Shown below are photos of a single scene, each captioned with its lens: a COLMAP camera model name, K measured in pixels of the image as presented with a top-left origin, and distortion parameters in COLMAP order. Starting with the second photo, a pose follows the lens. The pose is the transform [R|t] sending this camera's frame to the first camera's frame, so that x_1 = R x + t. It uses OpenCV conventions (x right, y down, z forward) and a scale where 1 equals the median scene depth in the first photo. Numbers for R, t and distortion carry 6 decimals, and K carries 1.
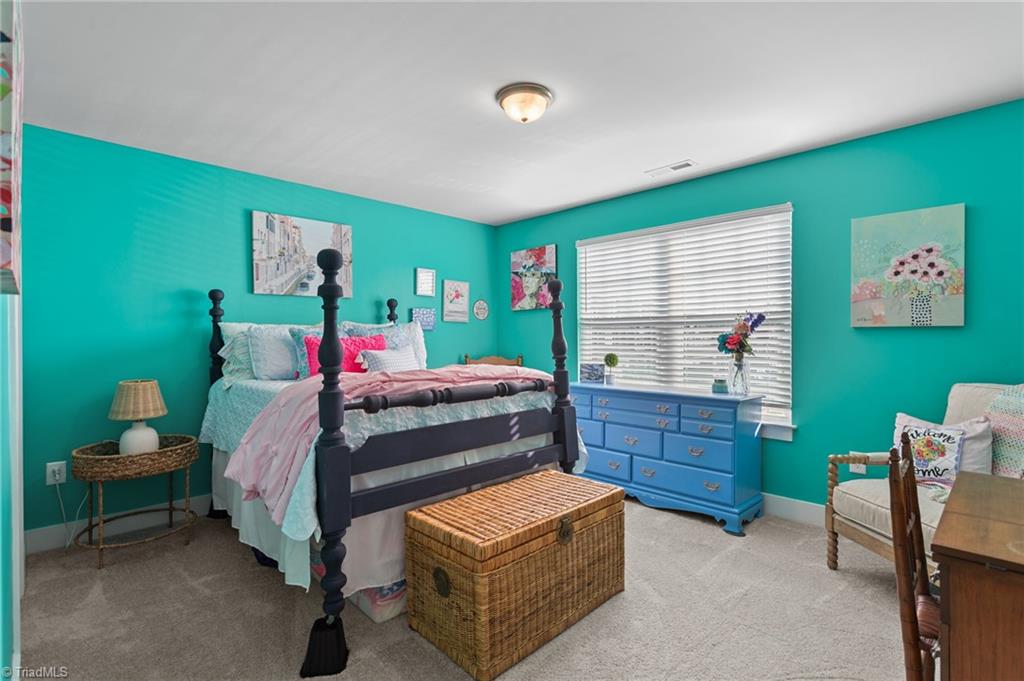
lens RADIAL K [[487.4, 0, 509.3], [0, 487.4, 343.7], [0, 0, 1]] dist [-0.006074, 0.004008]
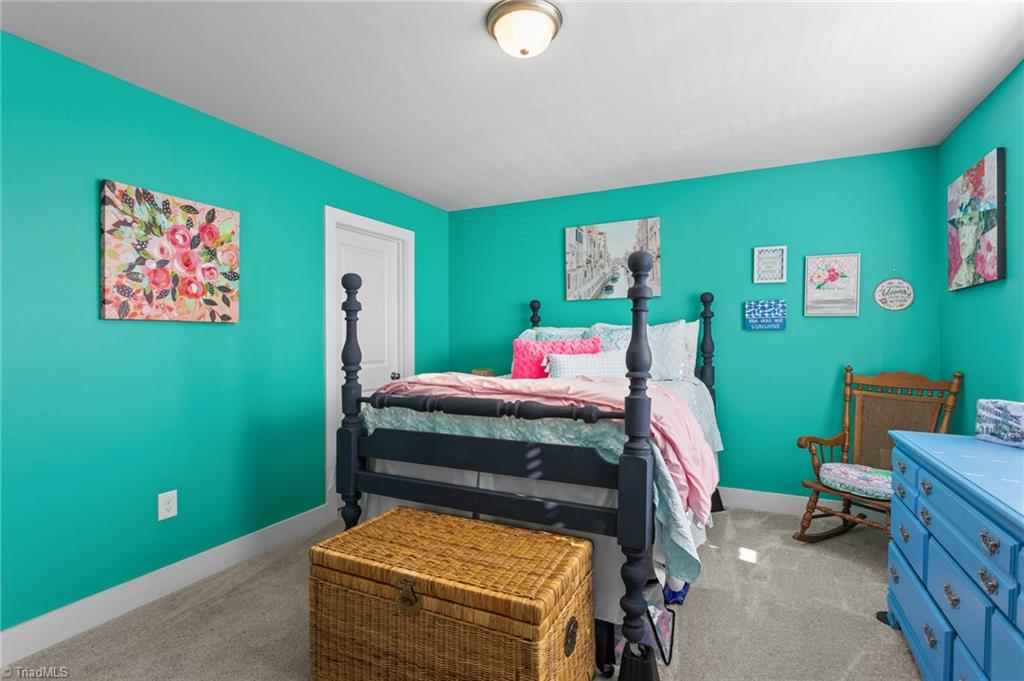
lens RADIAL K [[487.4, 0, 514.4], [0, 487.4, 336.5], [0, 0, 1]] dist [-0.006074, 0.004008]
pose [[0.334964, 0.000497, -0.942231, 0.507864], [-0.009419, 0.999952, -0.002821, -0.015465], [0.942184, 0.009820, 0.334953, 0.506767]]
